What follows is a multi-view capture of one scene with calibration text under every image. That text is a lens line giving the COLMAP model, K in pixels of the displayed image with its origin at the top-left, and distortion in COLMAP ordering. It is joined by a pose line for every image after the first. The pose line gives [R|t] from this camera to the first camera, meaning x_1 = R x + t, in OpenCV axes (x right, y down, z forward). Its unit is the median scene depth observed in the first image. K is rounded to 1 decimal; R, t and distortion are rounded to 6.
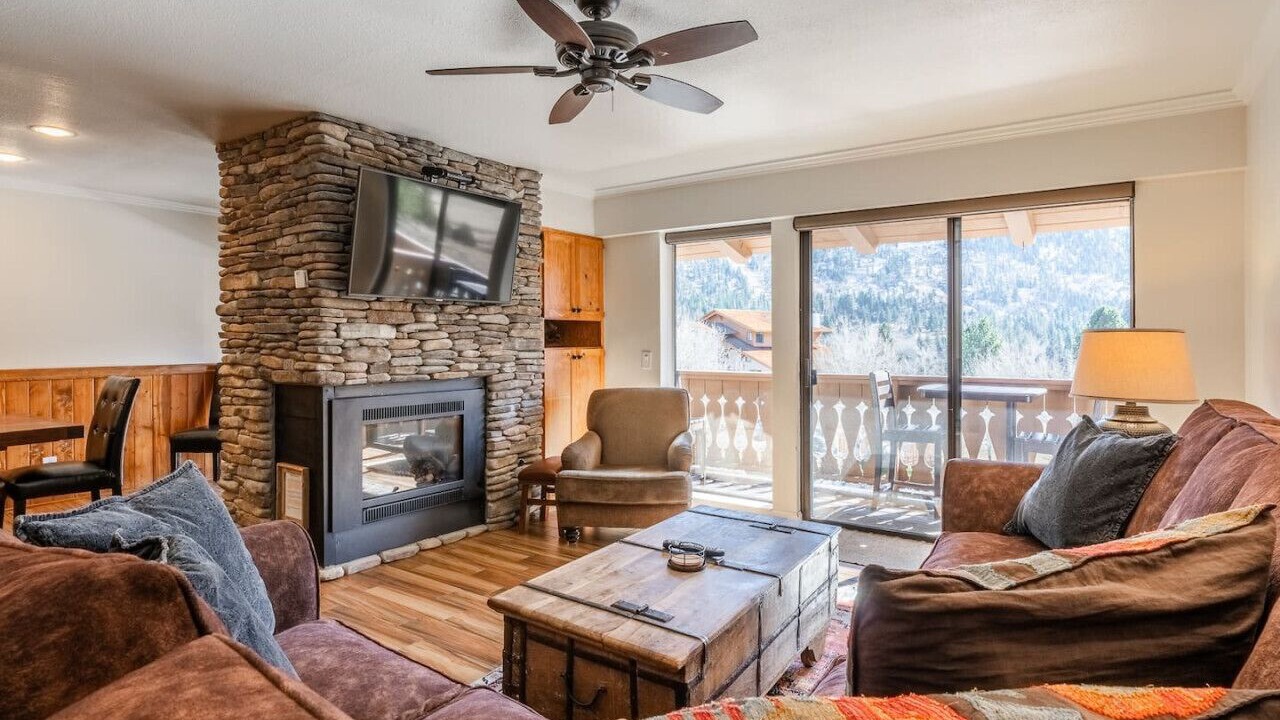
lens RADIAL K [[688.9, 0, 639.8], [0, 688.9, 346.0], [0, 0, 1]] dist [-0.002420, -0.001123]
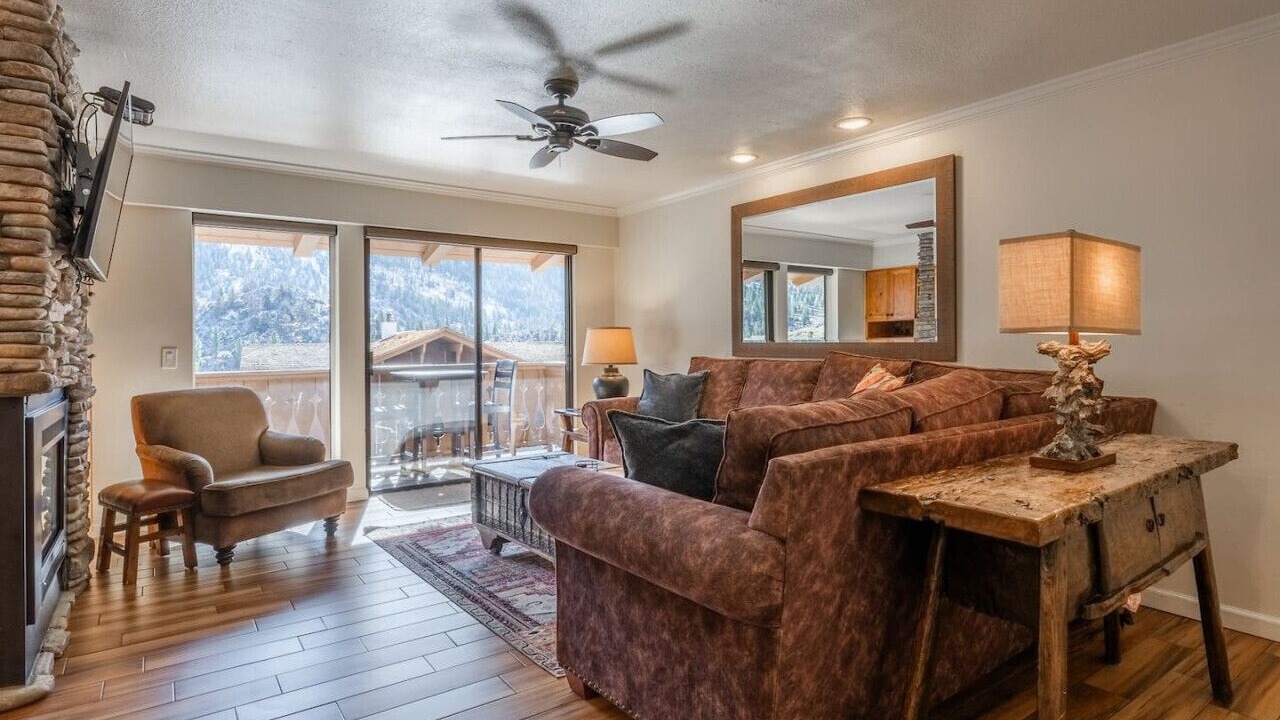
lens RADIAL K [[688.9, 0, 639.8], [0, 688.9, 346.0], [0, 0, 1]] dist [-0.002420, -0.001123]
pose [[0.325492, -0.007025, 0.945519, -0.732751], [0.011767, 0.999925, 0.003379, 0.014362], [-0.945472, 0.010026, 0.325550, 0.208224]]
